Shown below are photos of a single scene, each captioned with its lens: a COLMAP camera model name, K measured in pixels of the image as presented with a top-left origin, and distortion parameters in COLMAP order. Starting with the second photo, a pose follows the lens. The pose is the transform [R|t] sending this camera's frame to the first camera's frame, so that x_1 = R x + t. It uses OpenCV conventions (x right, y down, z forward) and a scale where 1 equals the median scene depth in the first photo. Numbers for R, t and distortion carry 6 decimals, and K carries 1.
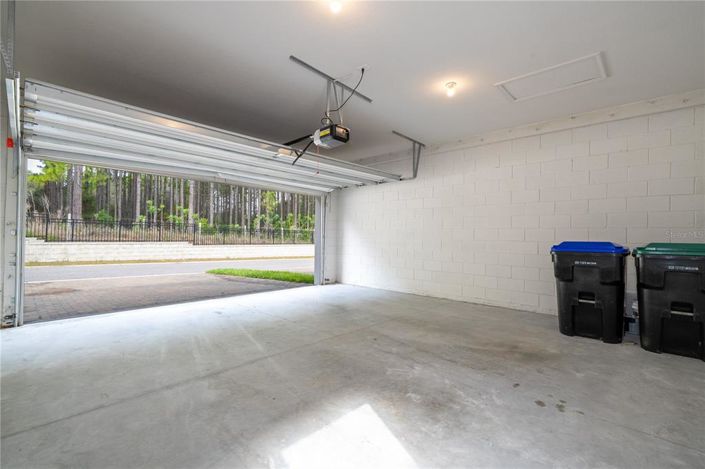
lens RADIAL K [[316.7, 0, 356.0], [0, 316.7, 233.8], [0, 0, 1]] dist [0.000376, 0.000264]
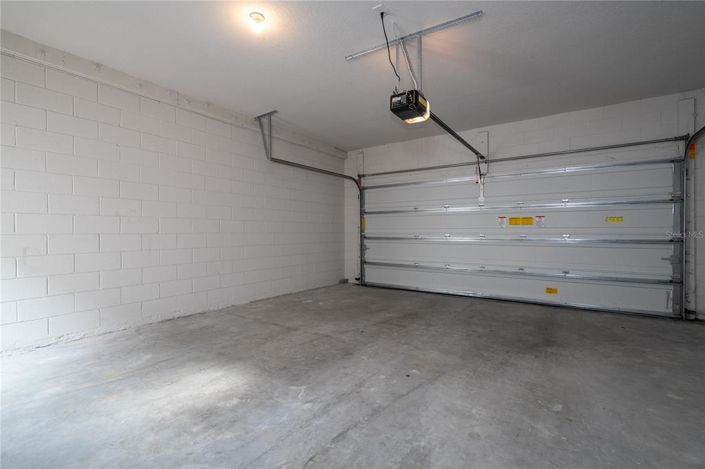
lens RADIAL K [[316.7, 0, 356.0], [0, 316.7, 233.8], [0, 0, 1]] dist [0.000376, 0.000264]
pose [[0.164475, -0.002914, -0.986377, 1.027984], [0.014983, 0.999888, -0.000456, 0.023018], [0.986267, -0.014704, 0.164500, 1.078573]]
